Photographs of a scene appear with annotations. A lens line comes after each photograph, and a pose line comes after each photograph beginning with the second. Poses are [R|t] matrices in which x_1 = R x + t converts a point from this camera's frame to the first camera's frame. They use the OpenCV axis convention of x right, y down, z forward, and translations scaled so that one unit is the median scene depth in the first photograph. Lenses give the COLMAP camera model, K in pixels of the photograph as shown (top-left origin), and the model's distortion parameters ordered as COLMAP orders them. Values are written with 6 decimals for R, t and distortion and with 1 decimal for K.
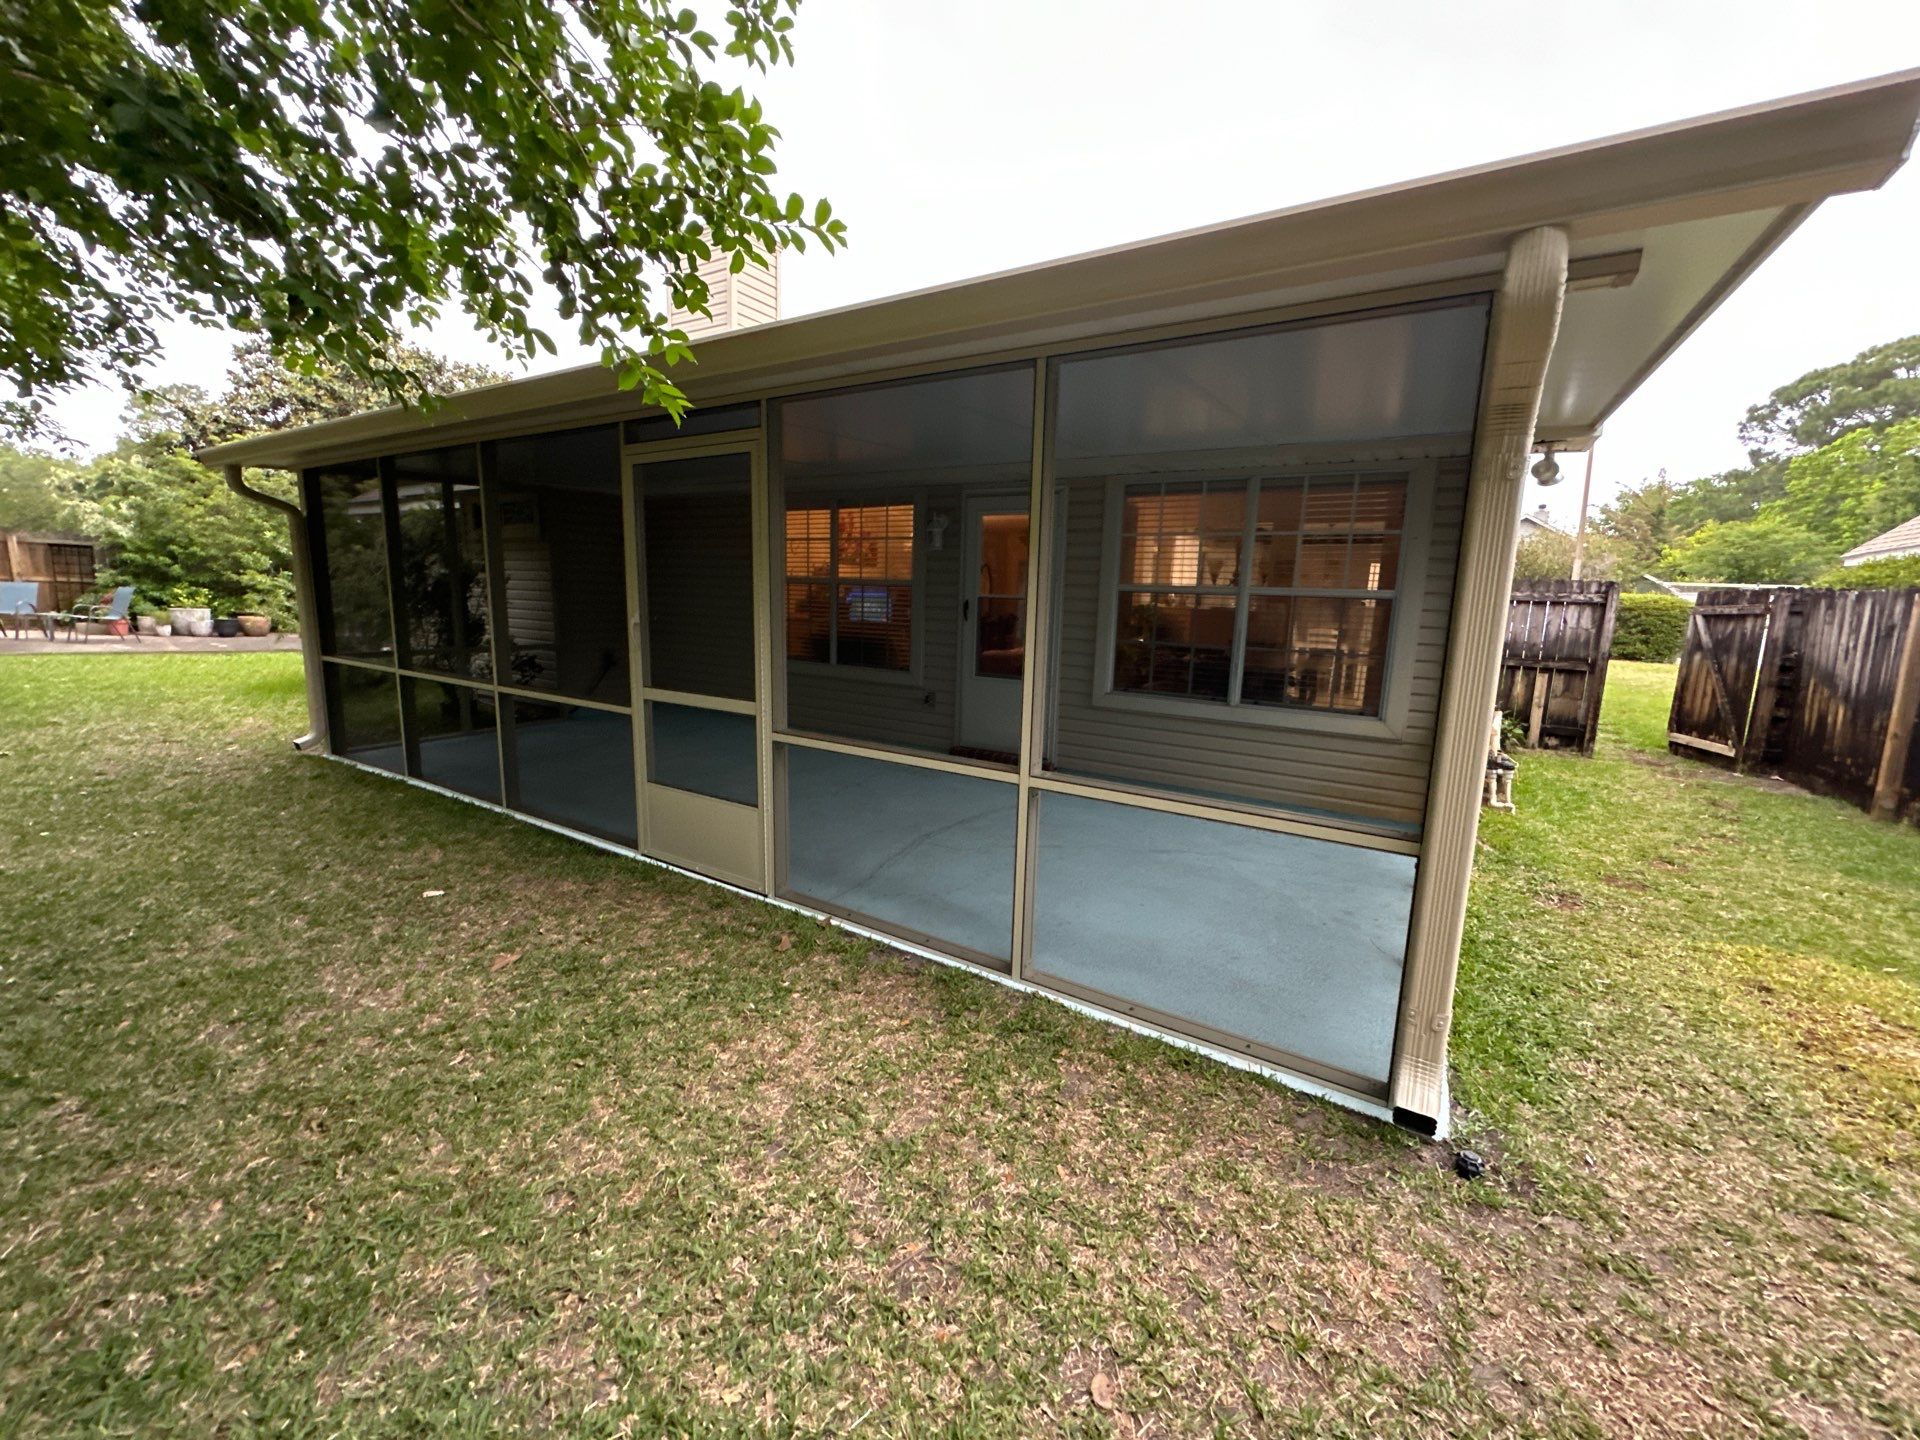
lens RADIAL K [[771.8, 0, 994.9], [0, 771.8, 728.3], [0, 0, 1]] dist [0.000175, 0.000147]
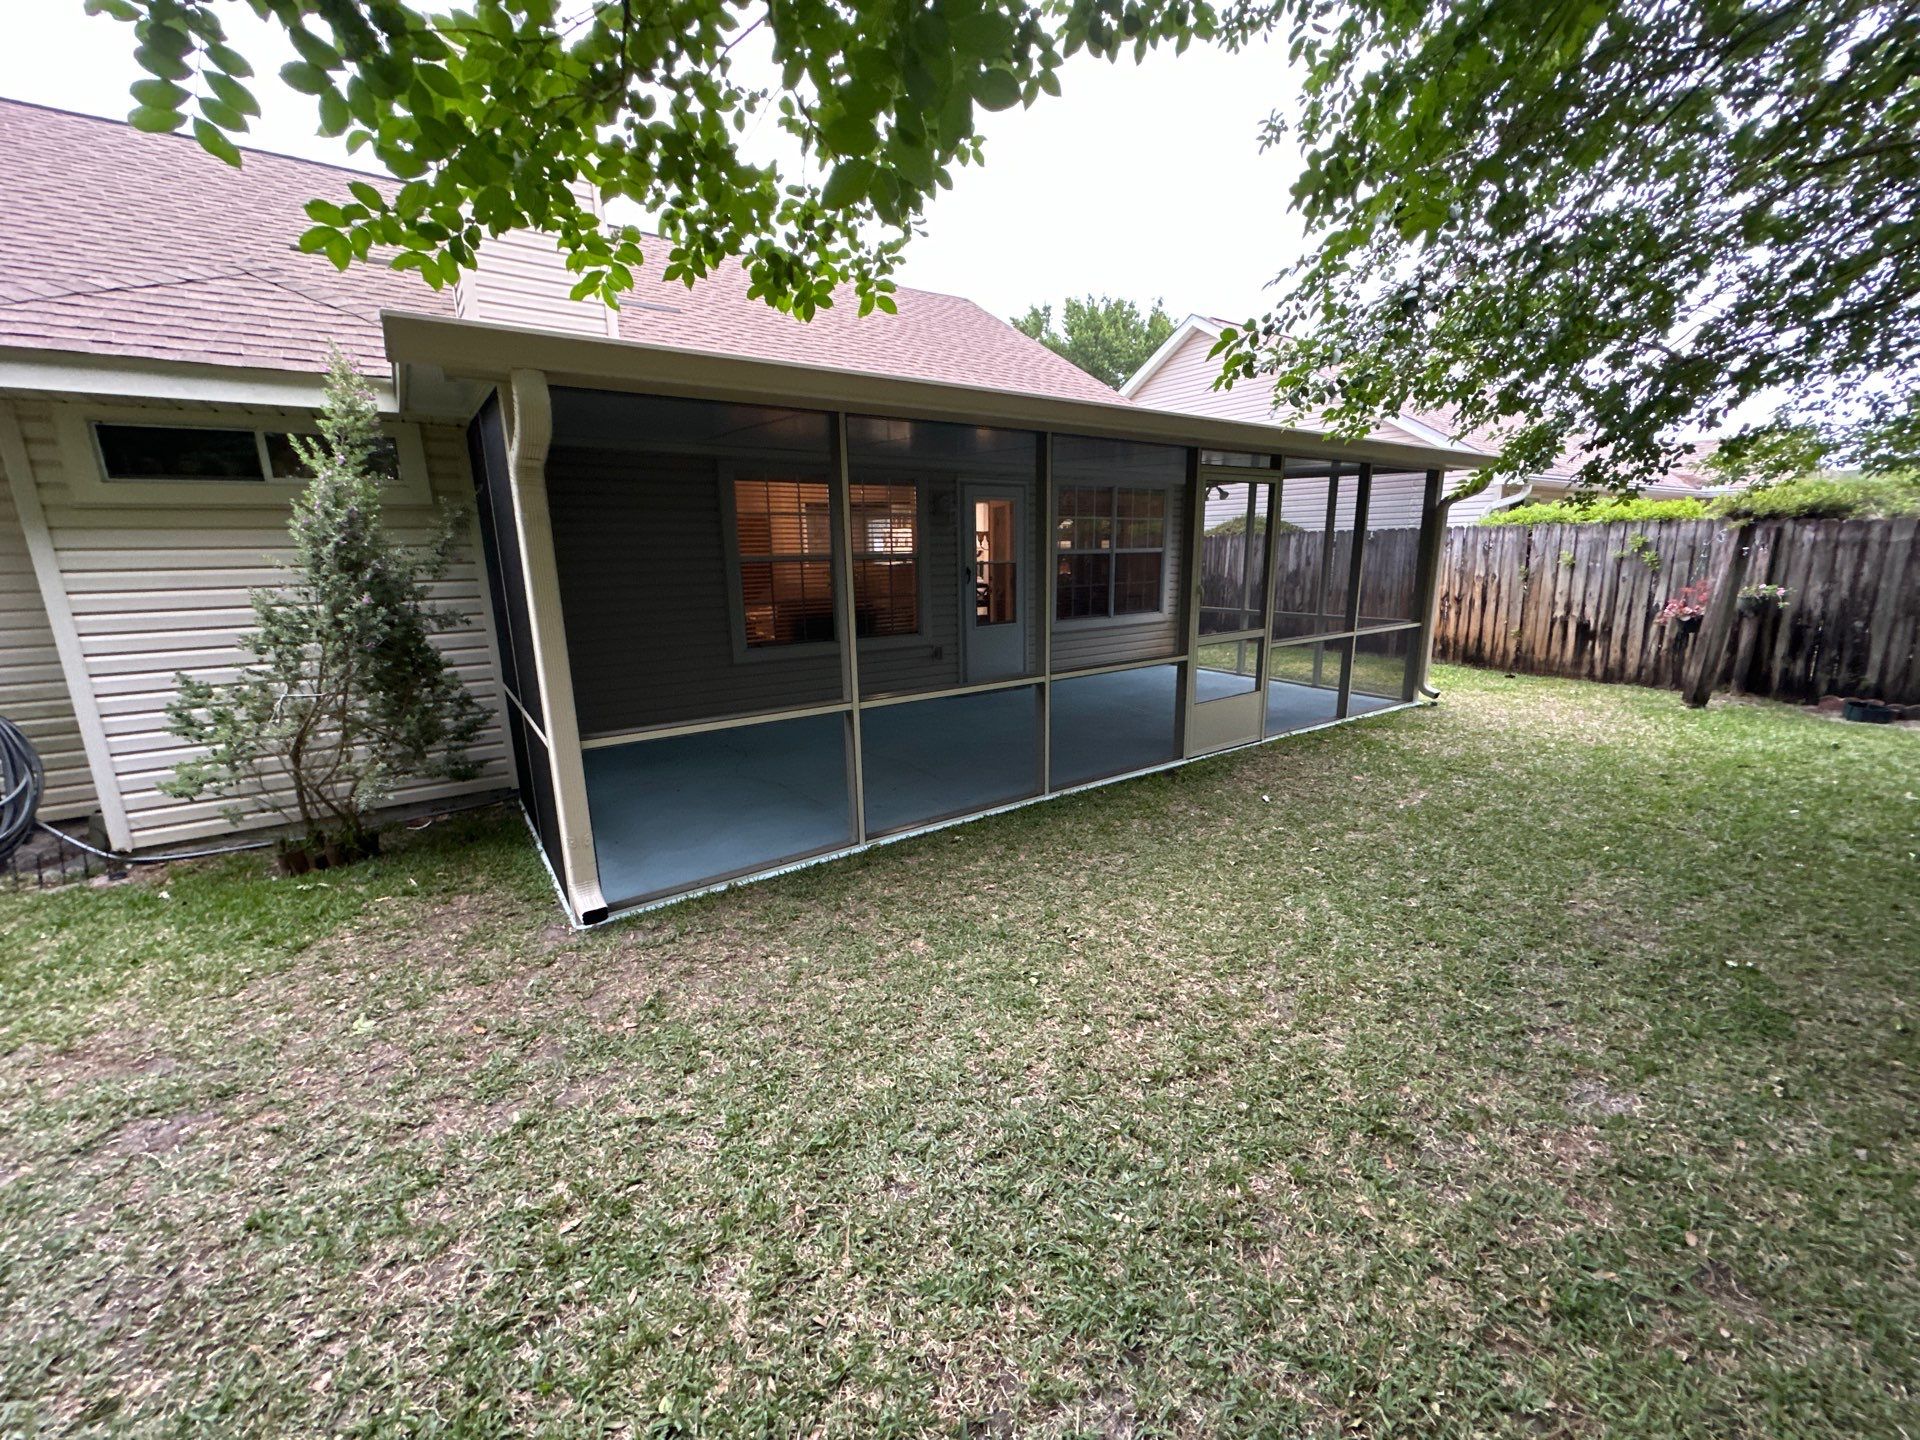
lens RADIAL K [[764.7, 0, 950.6], [0, 764.7, 721.1], [0, 0, 1]] dist [-0.000494, 0.000415]
pose [[0.390629, -0.234709, 0.890124, -1.436678], [0.189316, 0.966764, 0.171836, -0.171718], [-0.900871, 0.101390, 0.422079, 0.635764]]
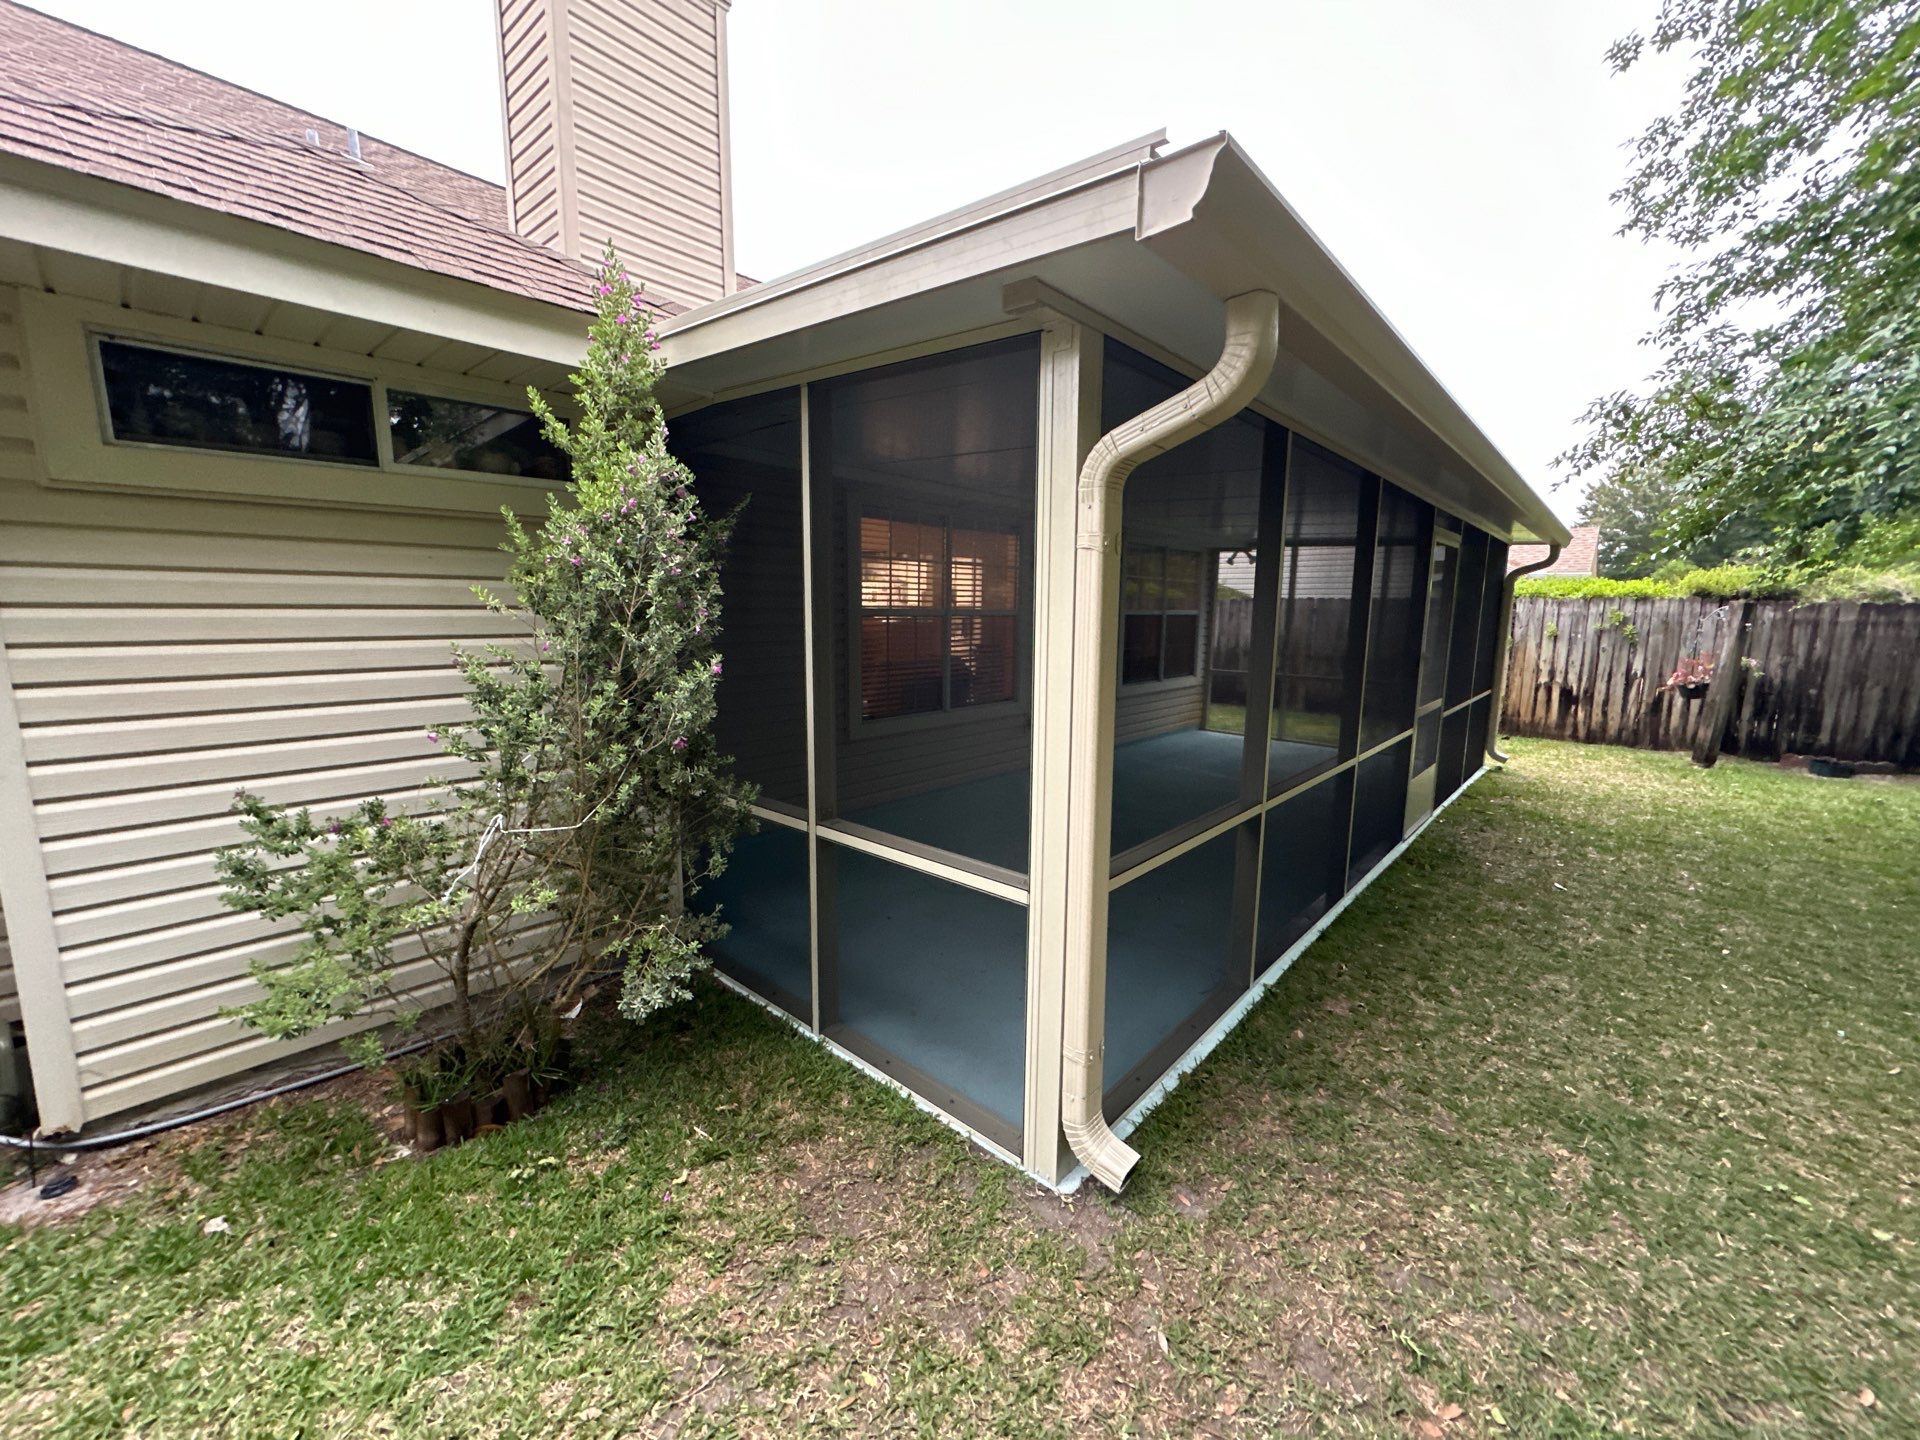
lens RADIAL K [[764.7, 0, 950.6], [0, 764.7, 721.1], [0, 0, 1]] dist [-0.000494, 0.000415]
pose [[0.169711, -0.170219, 0.970682, -1.386372], [0.169031, 0.975401, 0.141493, -0.256900], [-0.970890, 0.140063, 0.194309, 1.136847]]
